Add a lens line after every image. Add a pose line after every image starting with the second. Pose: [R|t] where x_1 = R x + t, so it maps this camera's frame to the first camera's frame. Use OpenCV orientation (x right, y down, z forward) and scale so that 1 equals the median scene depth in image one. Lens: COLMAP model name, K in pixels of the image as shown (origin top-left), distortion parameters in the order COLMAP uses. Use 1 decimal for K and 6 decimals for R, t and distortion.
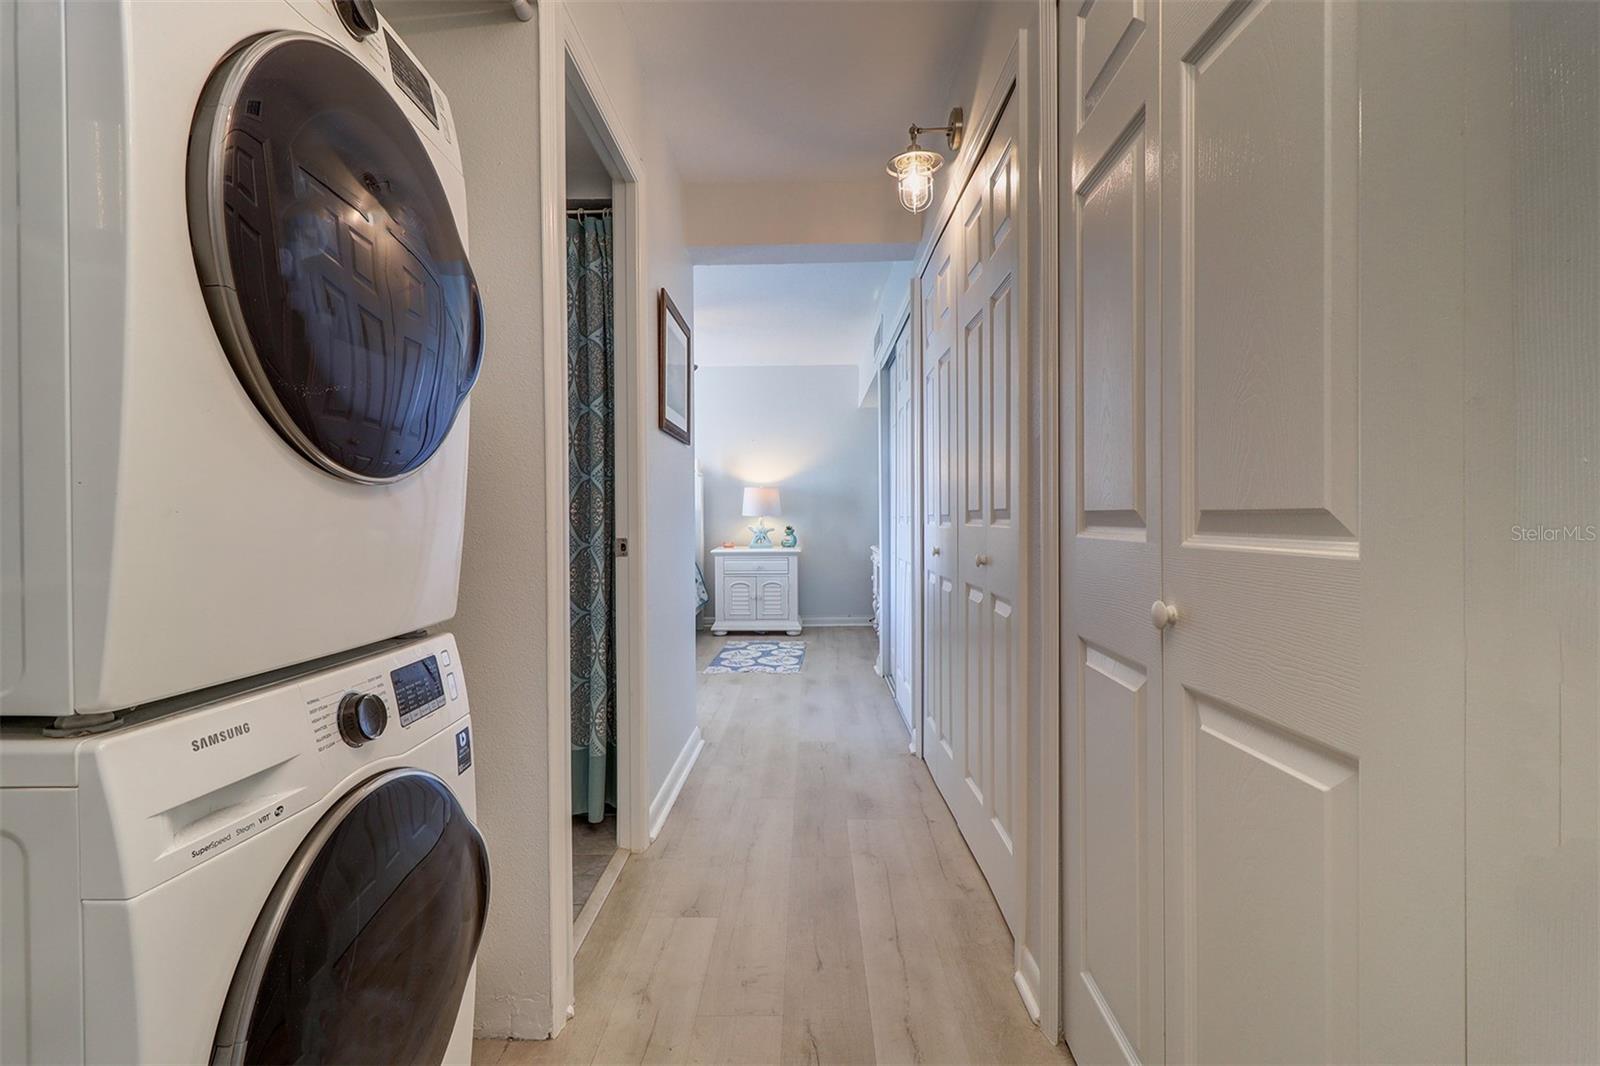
lens RADIAL K [[738.6, 0, 799.4], [0, 738.6, 525.0], [0, 0, 1]] dist [-0.003896, 0.000732]
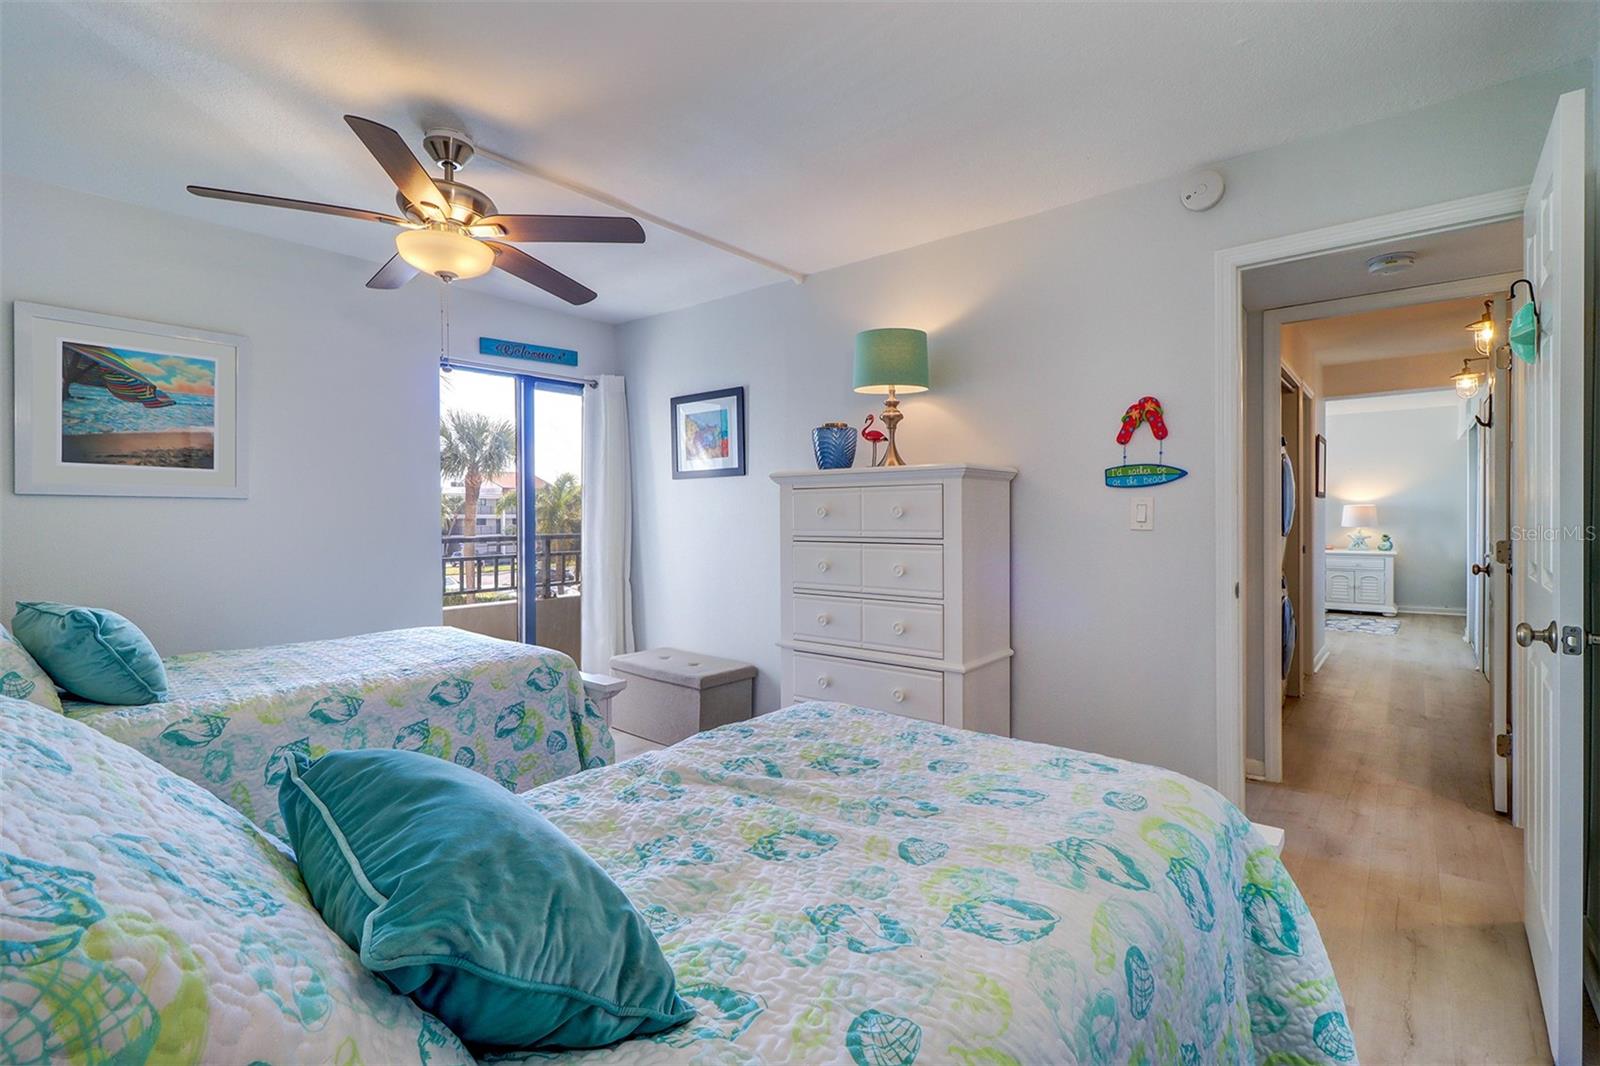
lens RADIAL K [[738.6, 0, 795.2], [0, 738.6, 521.9], [0, 0, 1]] dist [-0.003896, 0.000732]
pose [[0.776214, 0.007067, -0.630430, -0.002760], [-0.004352, 0.999973, 0.005851, -0.024762], [0.630455, -0.001798, 0.776224, -0.704399]]
